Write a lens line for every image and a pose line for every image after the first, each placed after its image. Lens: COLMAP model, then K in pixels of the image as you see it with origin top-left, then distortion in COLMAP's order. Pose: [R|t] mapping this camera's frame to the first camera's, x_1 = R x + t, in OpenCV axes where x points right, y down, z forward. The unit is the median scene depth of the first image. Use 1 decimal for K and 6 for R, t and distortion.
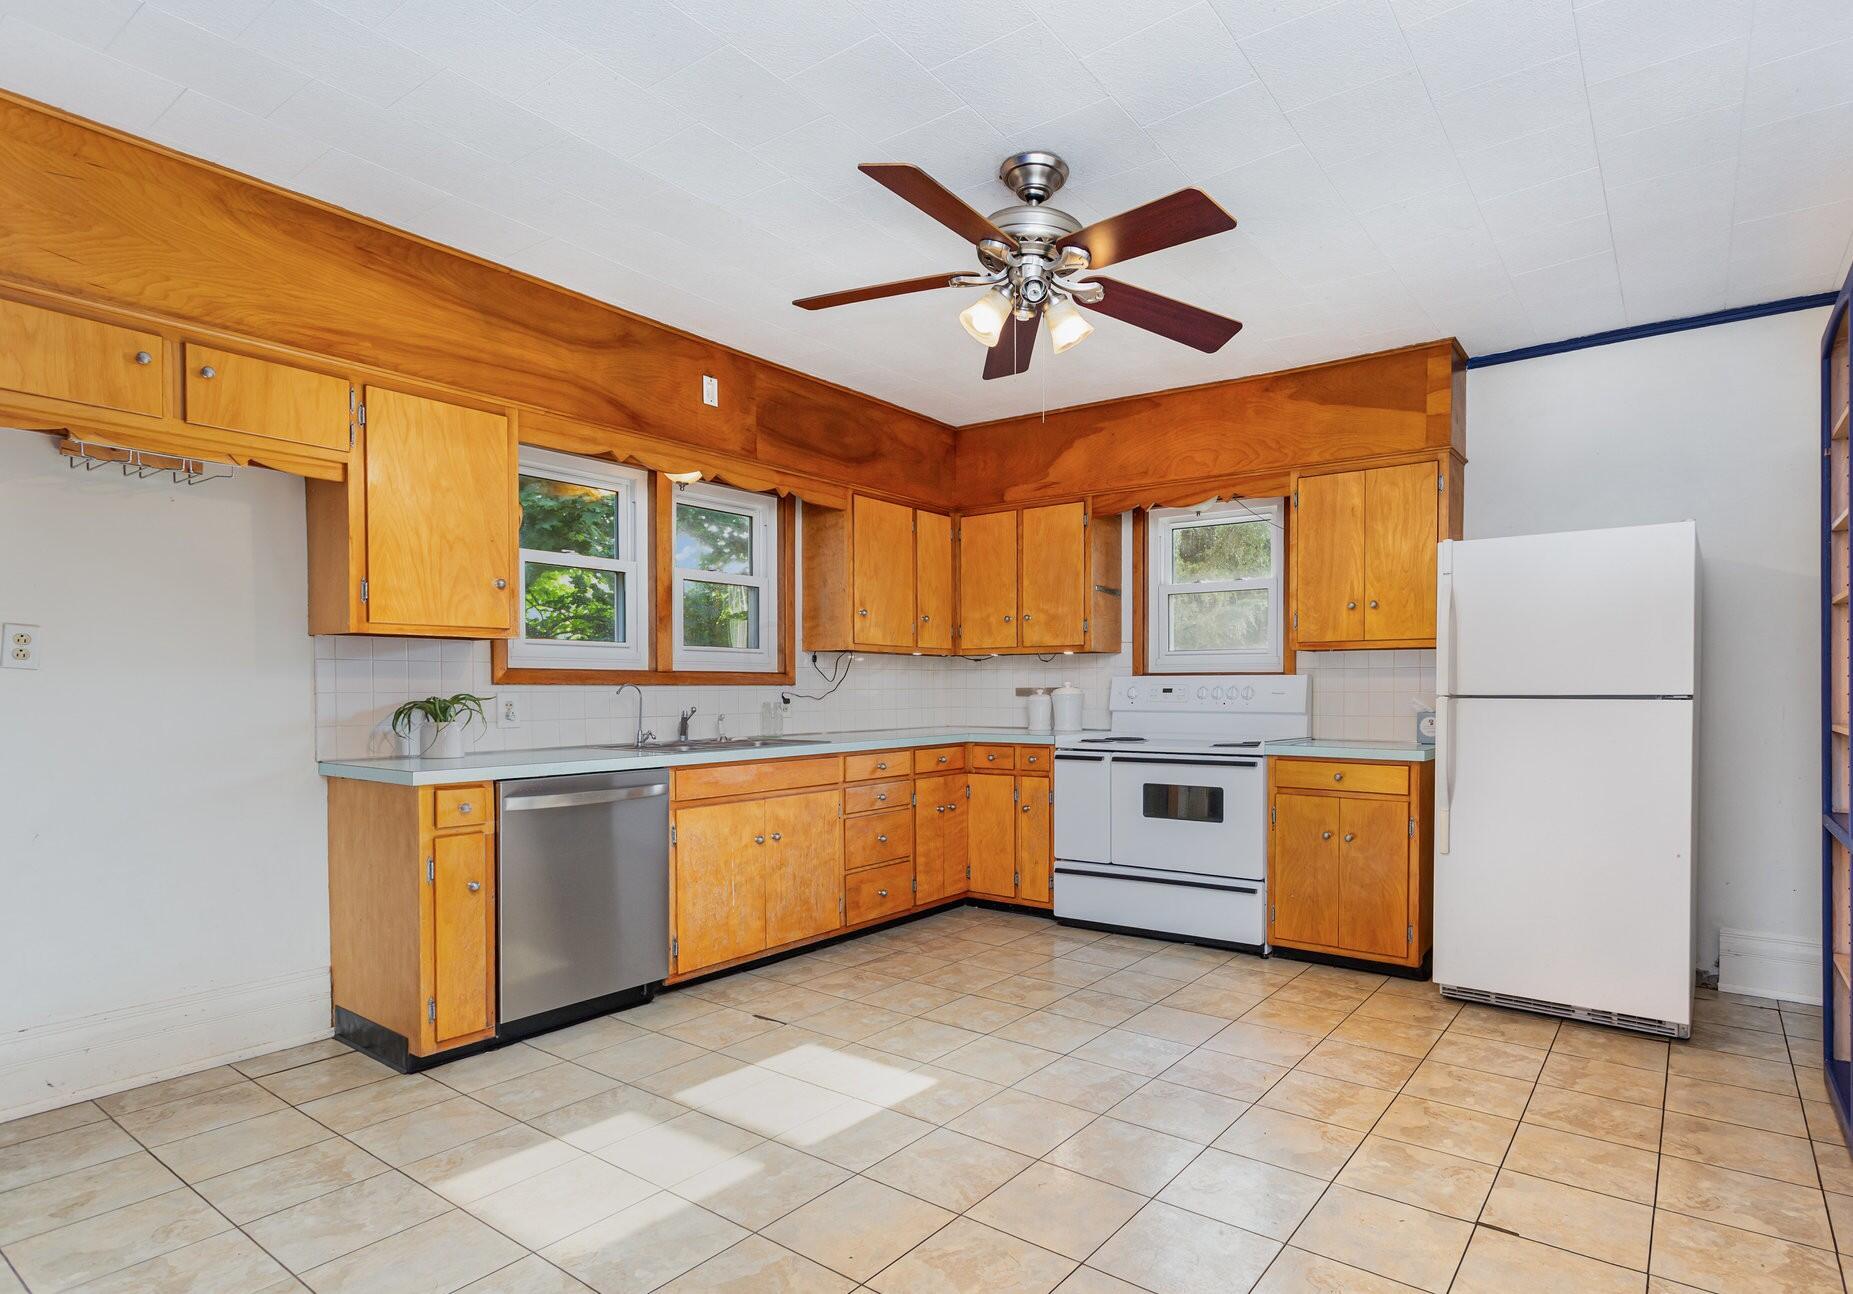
lens RADIAL K [[982.2, 0, 1012.1], [0, 982.2, 714.4], [0, 0, 1]] dist [0.001434, 0.000111]
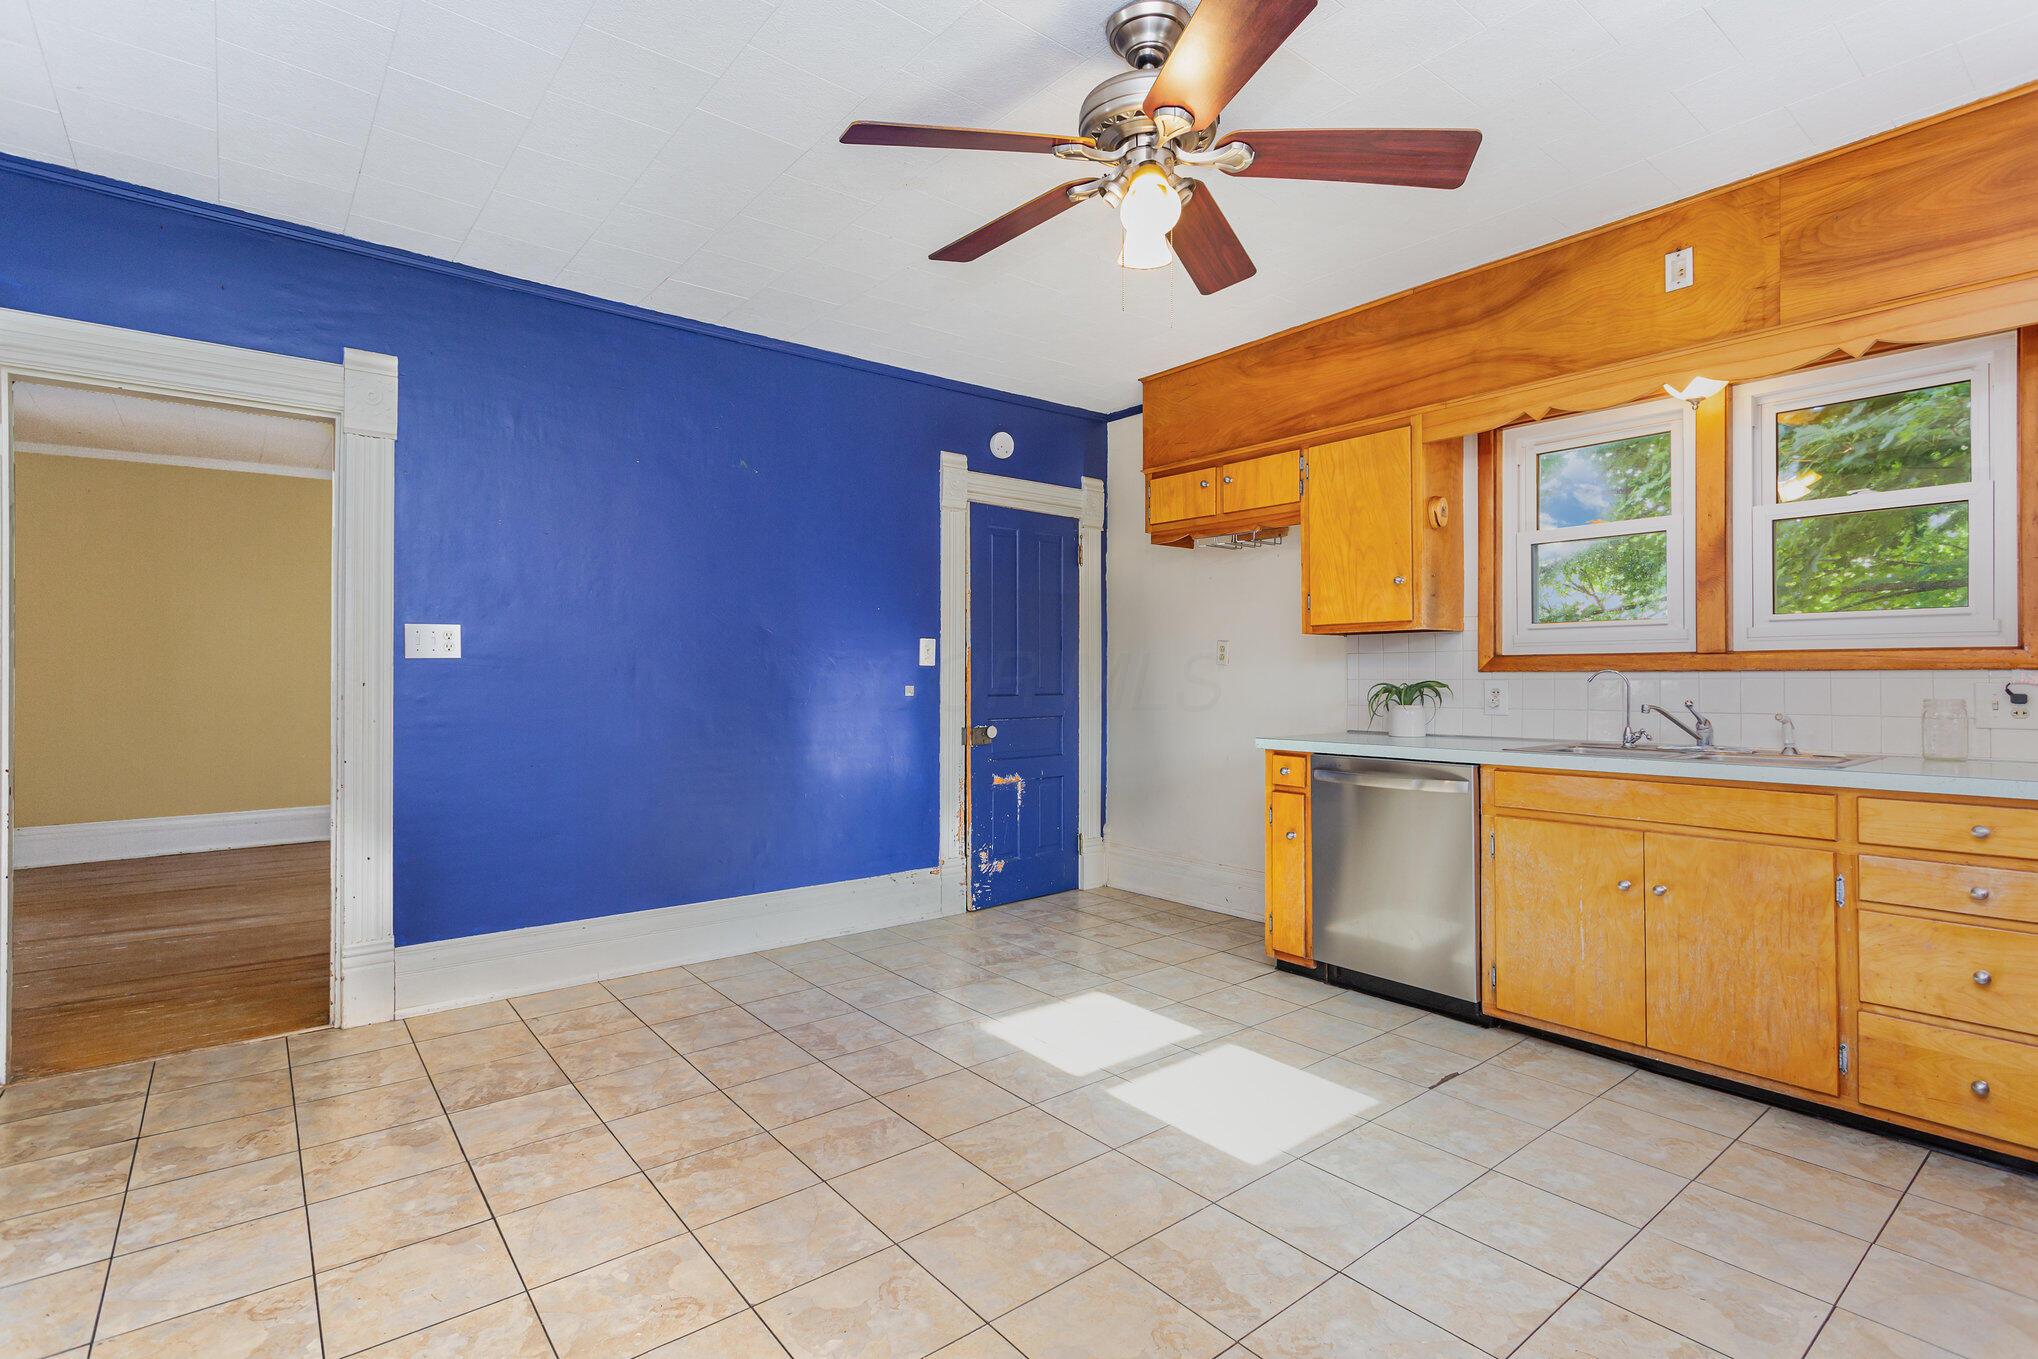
lens RADIAL K [[971.3, 0, 1024.2], [0, 971.3, 679.2], [0, 0, 1]] dist [0.004179, 0.000273]
pose [[-0.276821, -0.000809, -0.960921, 0.593137], [-0.029829, 0.999525, 0.007751, -0.016755], [0.960458, 0.030809, -0.276713, 0.833294]]
